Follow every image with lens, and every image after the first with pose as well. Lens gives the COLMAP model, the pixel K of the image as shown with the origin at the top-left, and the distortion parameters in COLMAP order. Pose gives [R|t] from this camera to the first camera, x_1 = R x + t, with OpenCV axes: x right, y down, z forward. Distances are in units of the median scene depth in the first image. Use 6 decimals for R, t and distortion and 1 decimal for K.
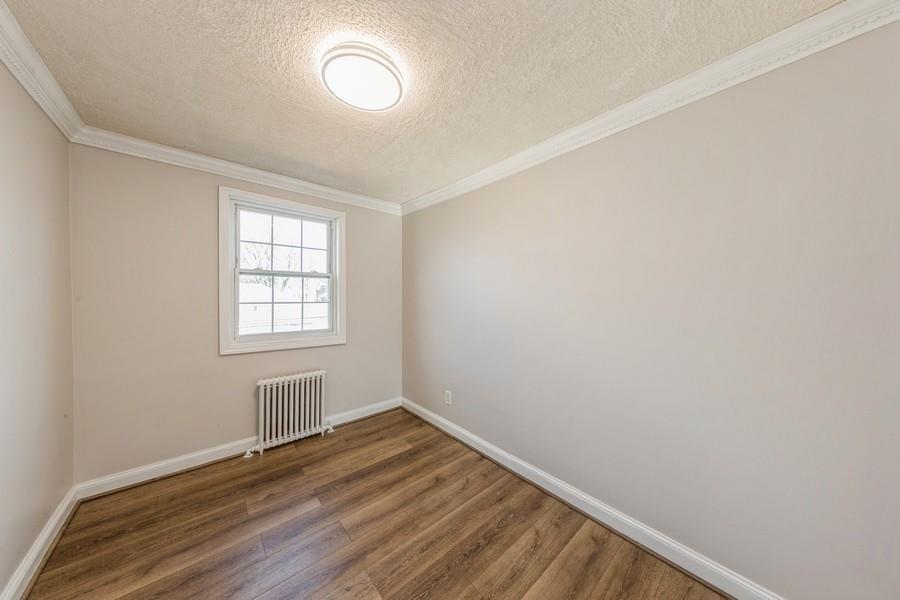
lens RADIAL K [[283.4, 0, 454.9], [0, 283.4, 294.4], [0, 0, 1]] dist [0.007953, -0.000118]
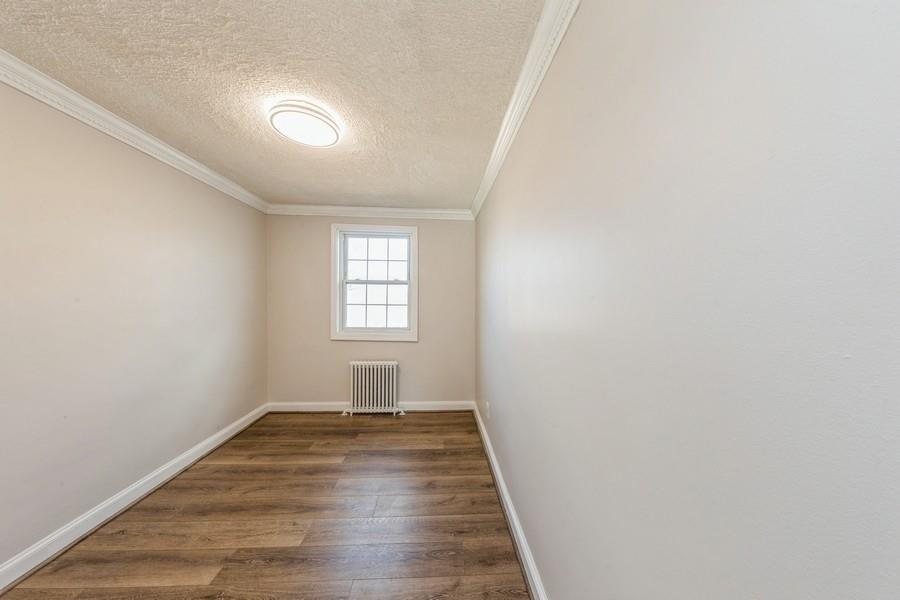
lens RADIAL K [[285.8, 0, 450.0], [0, 285.8, 300.0], [0, 0, 1]] dist [0.011408, -0.001905]
pose [[0.778832, 0.003489, -0.627223, 0.521959], [-0.002978, 0.999994, 0.001864, 0.004751], [0.627226, 0.000416, 0.778837, 0.222400]]
